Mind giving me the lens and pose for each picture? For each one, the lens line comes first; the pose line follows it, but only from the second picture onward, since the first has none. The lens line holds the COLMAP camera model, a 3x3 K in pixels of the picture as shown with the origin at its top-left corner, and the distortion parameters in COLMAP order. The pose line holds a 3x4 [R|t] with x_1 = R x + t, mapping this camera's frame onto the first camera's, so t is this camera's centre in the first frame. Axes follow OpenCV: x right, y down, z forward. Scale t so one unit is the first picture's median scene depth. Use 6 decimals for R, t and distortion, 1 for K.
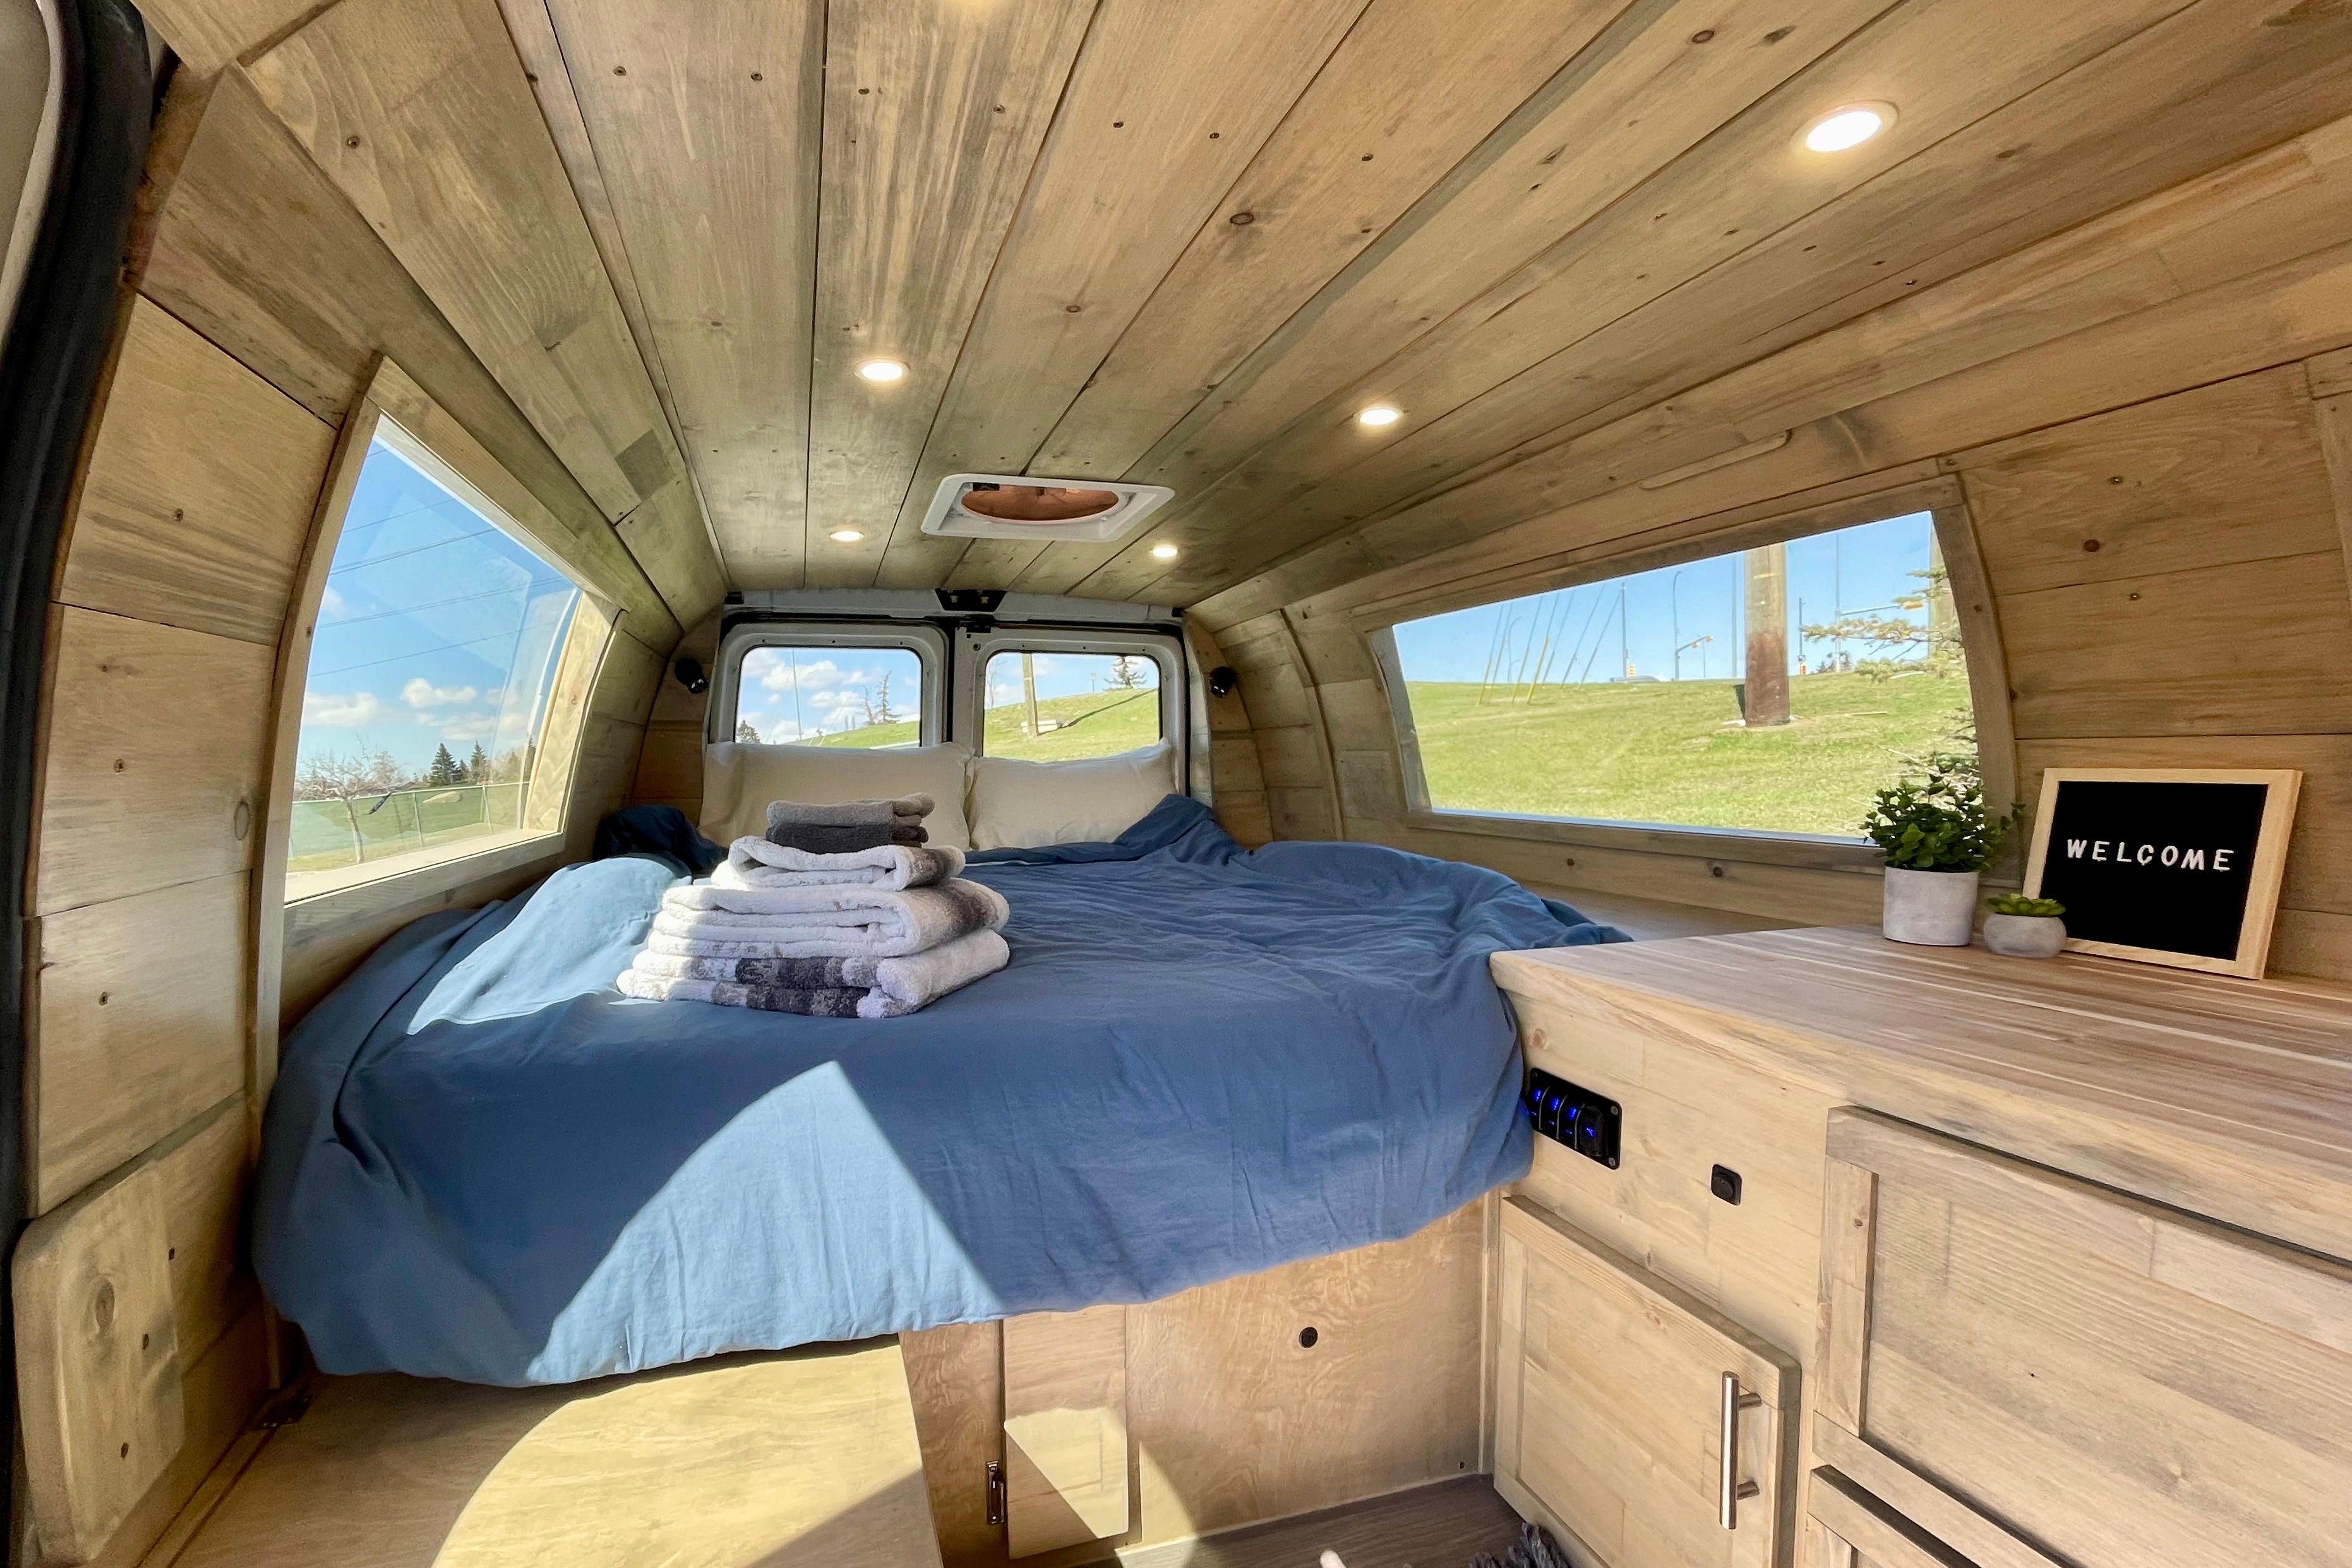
lens RADIAL K [[1044.8, 0, 1164.8], [0, 1044.8, 835.4], [0, 0, 1]] dist [-0.001241, 0.000214]
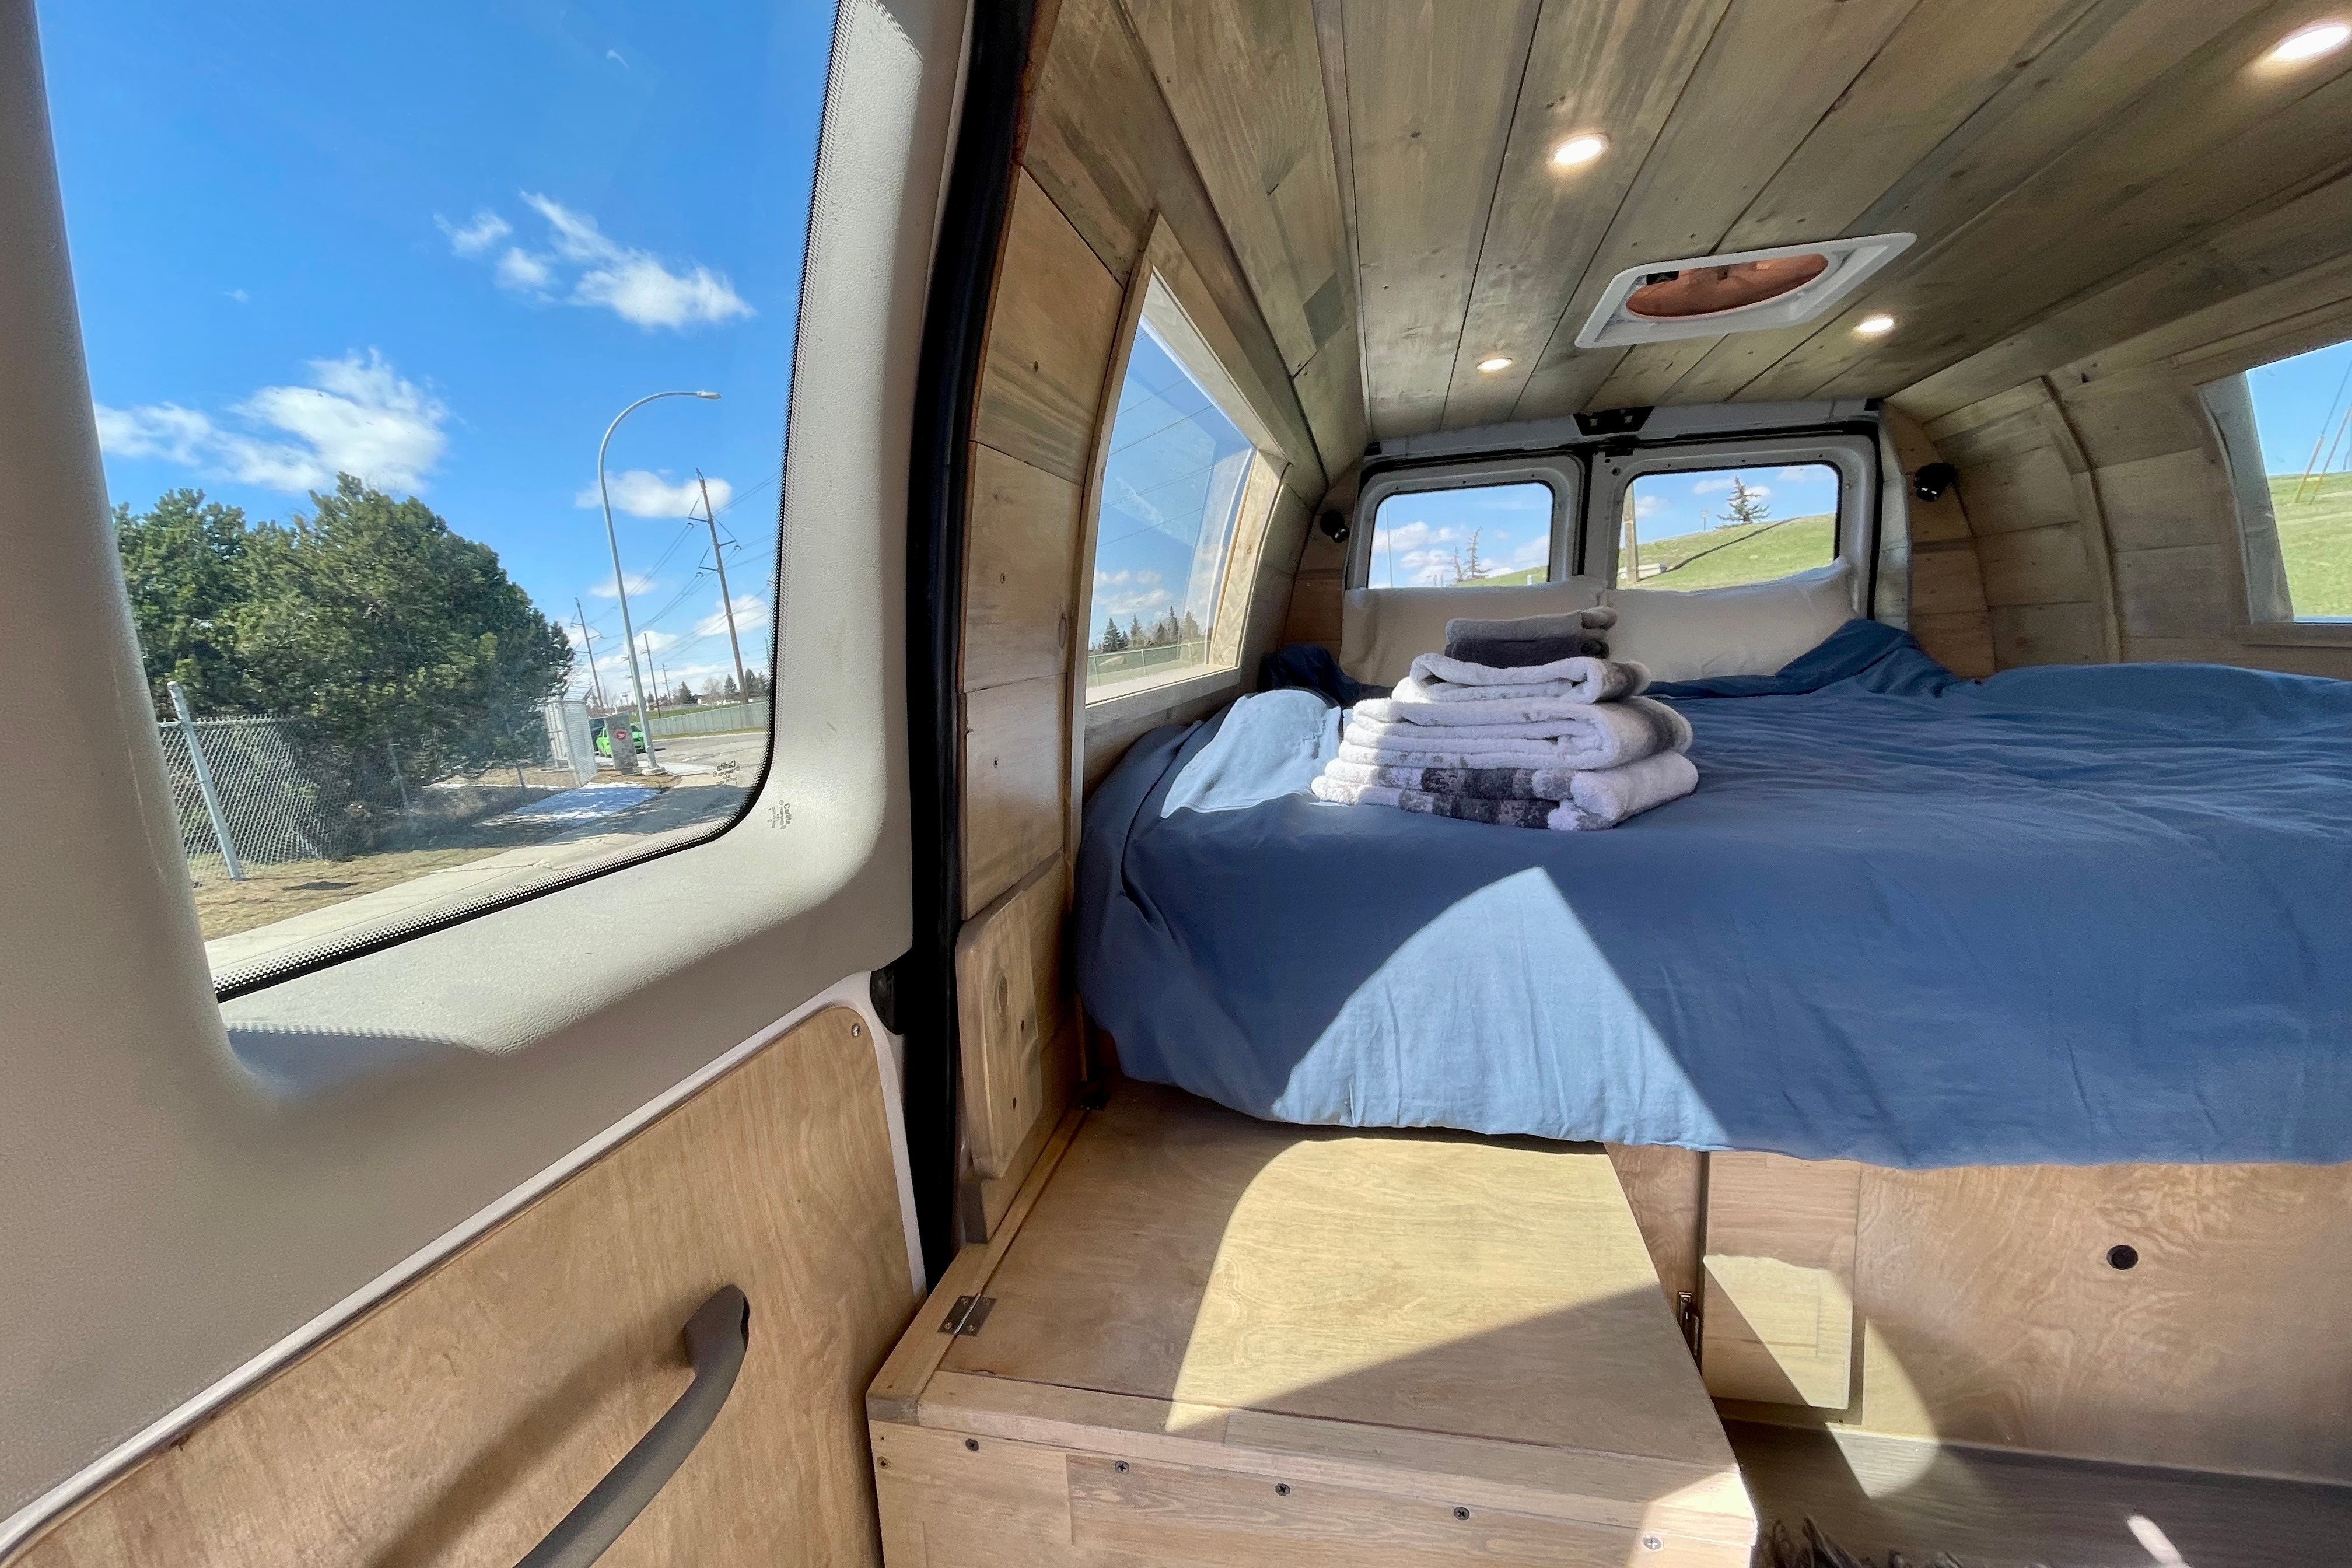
lens RADIAL K [[964.3, 0, 1200.5], [0, 964.3, 792.1], [0, 0, 1]] dist [-0.003002, -0.000311]
pose [[0.885117, 0.043791, -0.463303, -0.160931], [-0.003720, 0.996197, 0.087052, 0.060042], [0.465353, -0.075328, 0.881914, 0.042314]]
